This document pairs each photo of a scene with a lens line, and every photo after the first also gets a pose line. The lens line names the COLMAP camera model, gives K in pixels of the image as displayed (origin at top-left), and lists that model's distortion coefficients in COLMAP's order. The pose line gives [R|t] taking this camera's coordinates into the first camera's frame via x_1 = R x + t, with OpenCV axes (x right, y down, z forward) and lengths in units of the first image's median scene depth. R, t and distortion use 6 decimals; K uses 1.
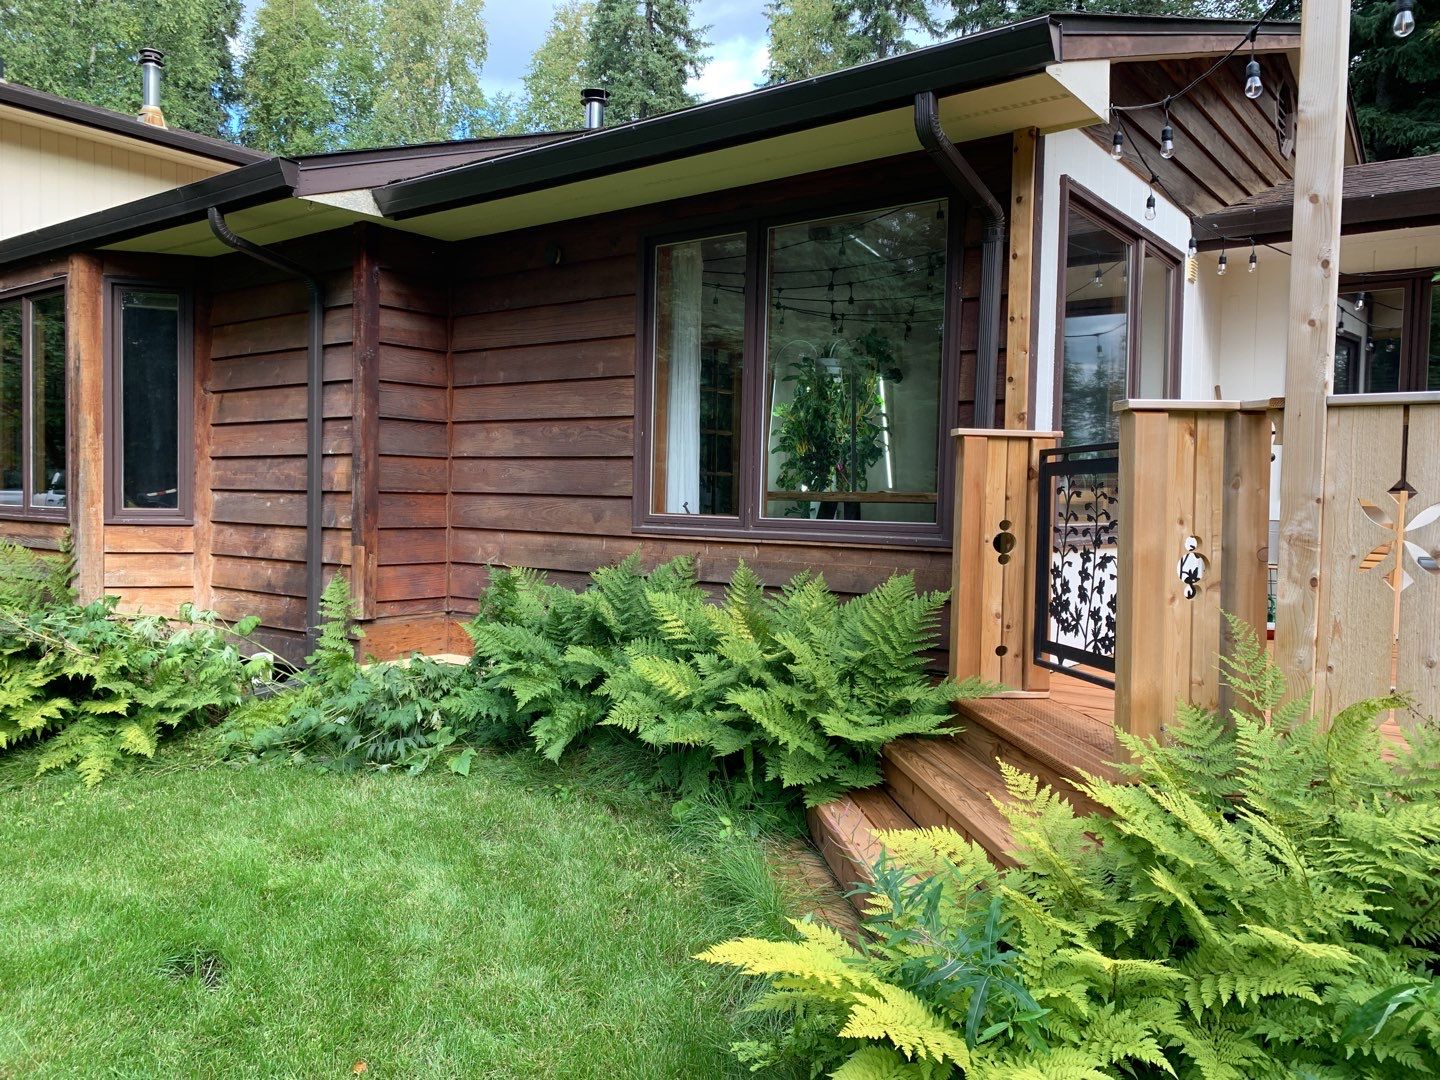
lens RADIAL K [[1134.1, 0, 721.6], [0, 1134.1, 534.9], [0, 0, 1]] dist [0.013296, 0.003222]
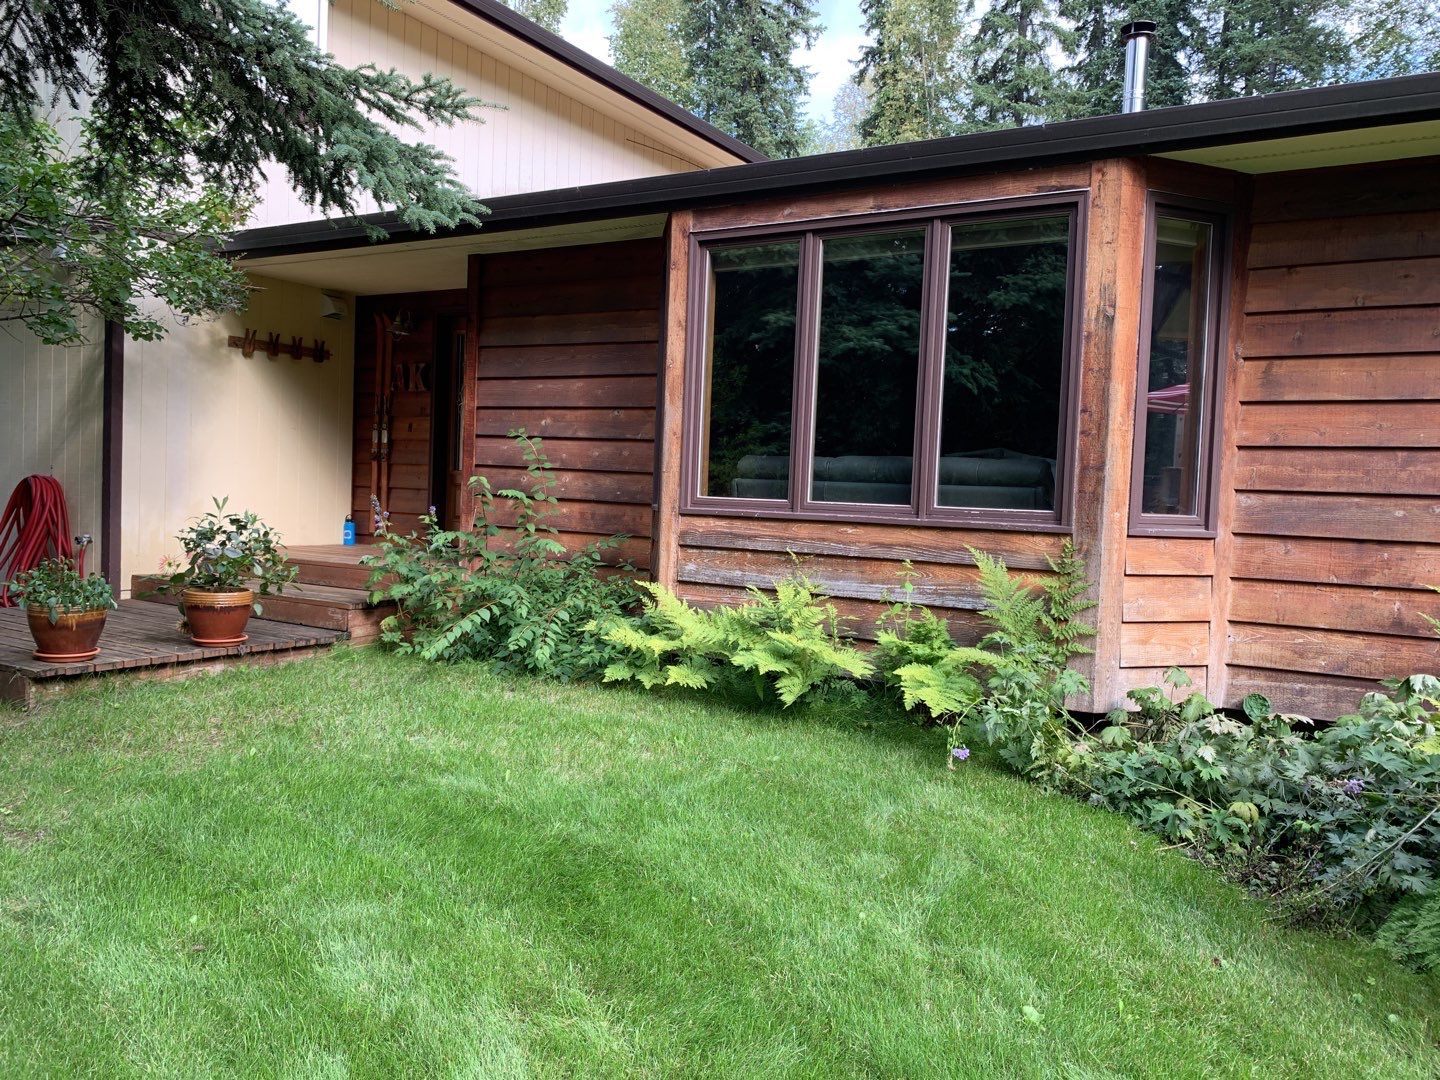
lens RADIAL K [[1134.1, 0, 721.6], [0, 1134.1, 534.9], [0, 0, 1]] dist [0.013296, 0.003222]
pose [[0.993153, 0.017414, 0.115518, -0.866828], [-0.018097, 0.999824, 0.004872, -0.008464], [-0.115413, -0.006929, 0.993293, 0.304989]]
